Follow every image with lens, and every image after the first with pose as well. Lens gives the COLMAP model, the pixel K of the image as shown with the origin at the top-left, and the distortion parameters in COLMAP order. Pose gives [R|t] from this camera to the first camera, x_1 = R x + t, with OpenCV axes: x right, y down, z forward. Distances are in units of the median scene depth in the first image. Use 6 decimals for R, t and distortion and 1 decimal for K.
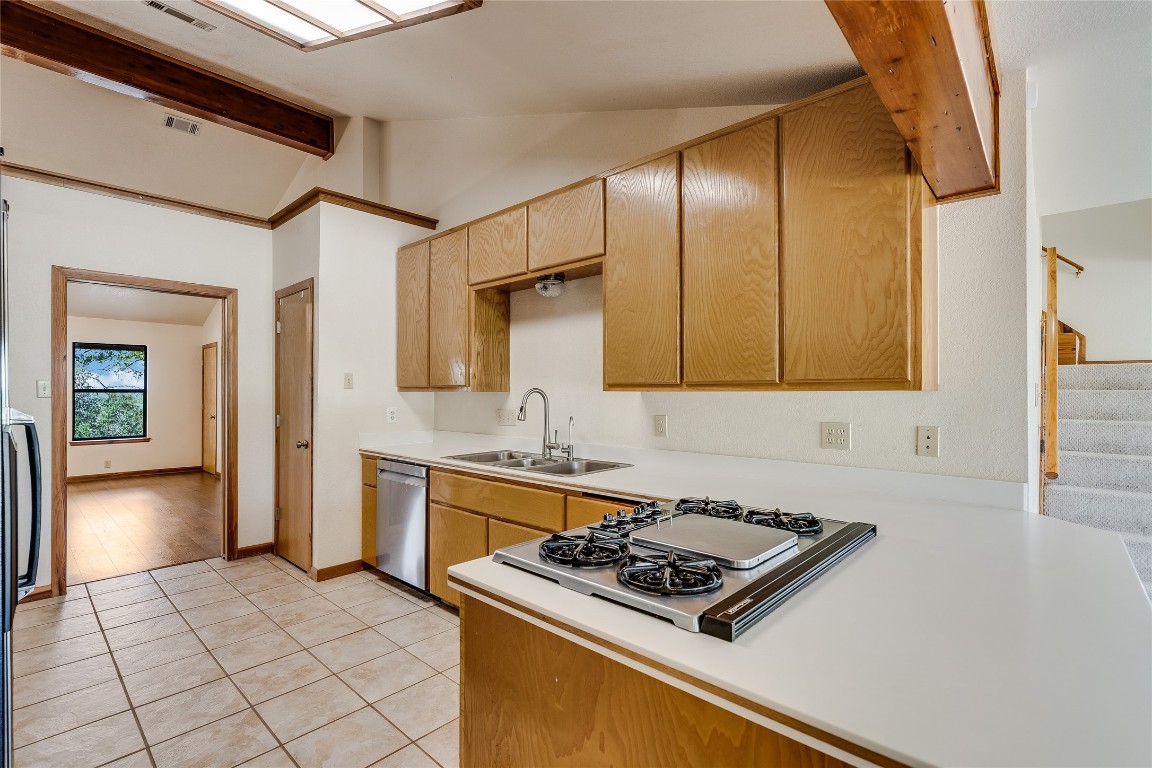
lens RADIAL K [[514.9, 0, 544.5], [0, 514.9, 387.3], [0, 0, 1]] dist [0.001288, 0.000507]
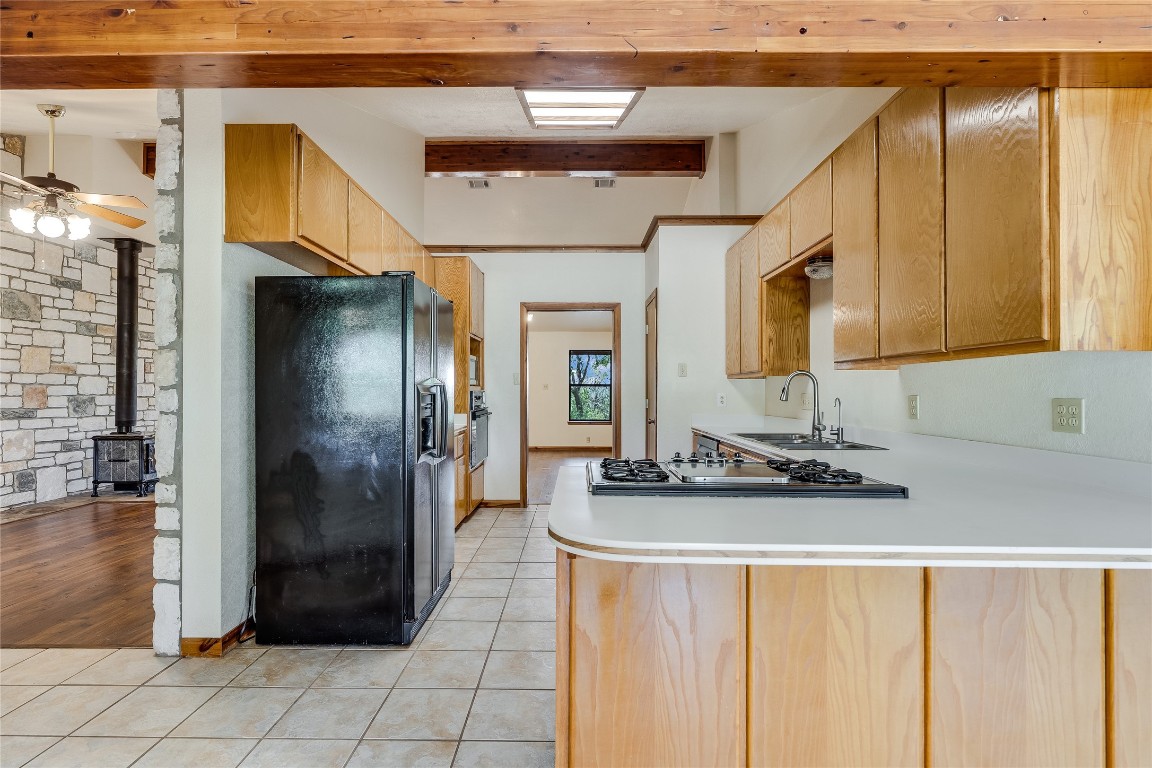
lens RADIAL K [[514.9, 0, 544.5], [0, 514.9, 387.3], [0, 0, 1]] dist [0.001288, 0.000507]
pose [[0.689004, 0.000966, -0.724757, 0.315579], [0.004424, 0.999975, 0.005538, 0.023332], [0.724744, -0.007022, 0.688983, -0.069148]]
